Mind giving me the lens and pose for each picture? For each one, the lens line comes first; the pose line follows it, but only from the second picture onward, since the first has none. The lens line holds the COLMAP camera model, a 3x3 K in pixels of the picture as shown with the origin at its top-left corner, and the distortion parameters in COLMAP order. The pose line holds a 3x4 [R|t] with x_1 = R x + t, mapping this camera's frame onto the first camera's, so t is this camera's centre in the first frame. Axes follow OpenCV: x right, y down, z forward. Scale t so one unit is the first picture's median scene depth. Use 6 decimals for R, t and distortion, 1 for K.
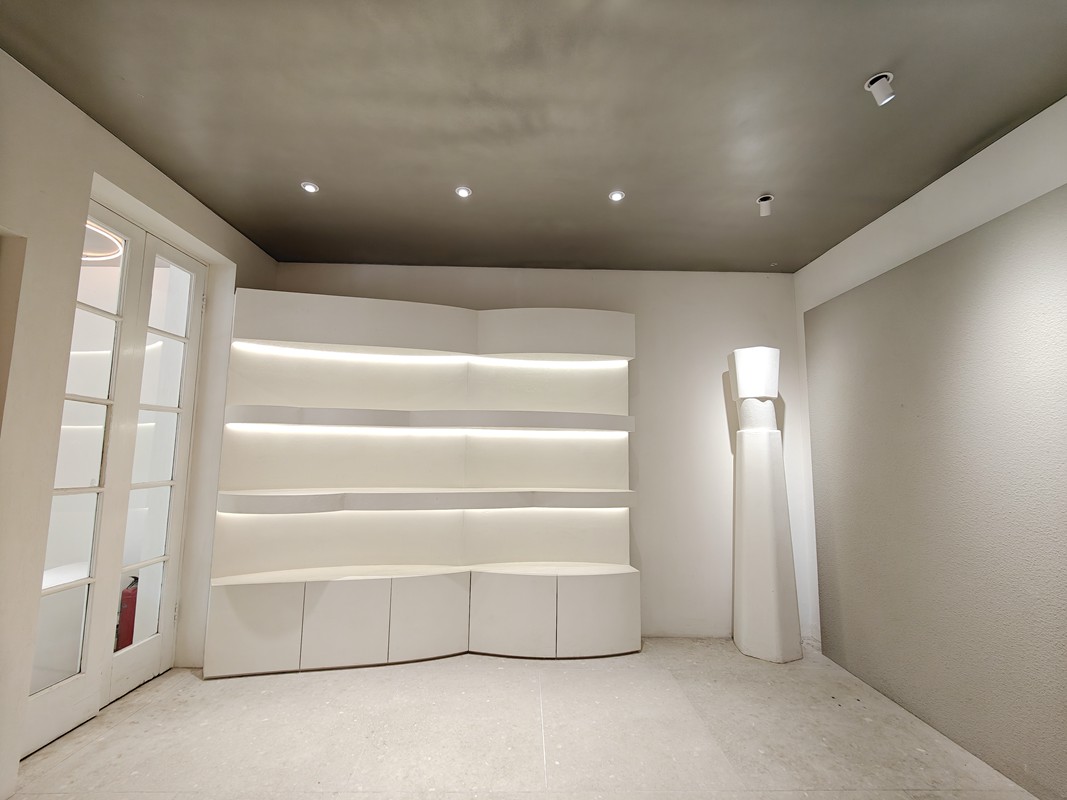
lens RADIAL K [[465.6, 0, 536.3], [0, 465.6, 401.5], [0, 0, 1]] dist [0.009317, -0.008554]
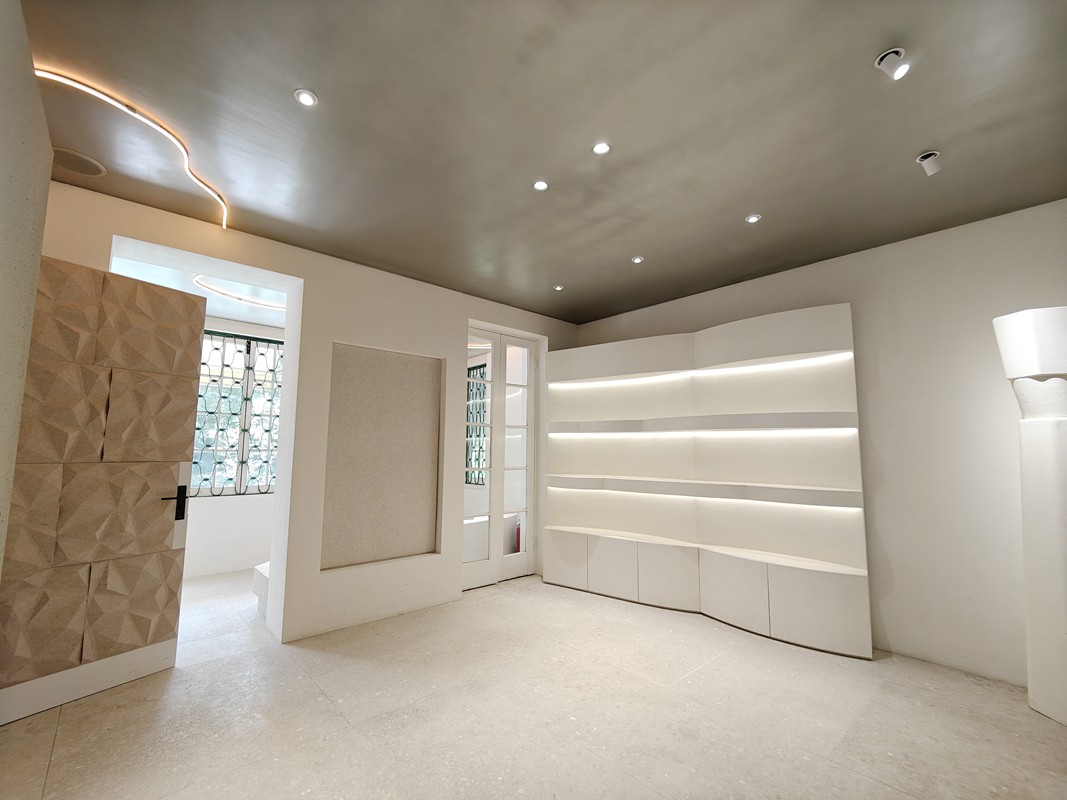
lens RADIAL K [[465.6, 0, 536.3], [0, 465.6, 401.5], [0, 0, 1]] dist [0.009317, -0.008554]
pose [[0.653458, -0.084241, -0.752261, 0.554332], [0.080897, 0.995869, -0.041249, -0.002176], [0.752628, -0.033902, 0.657573, -0.118695]]
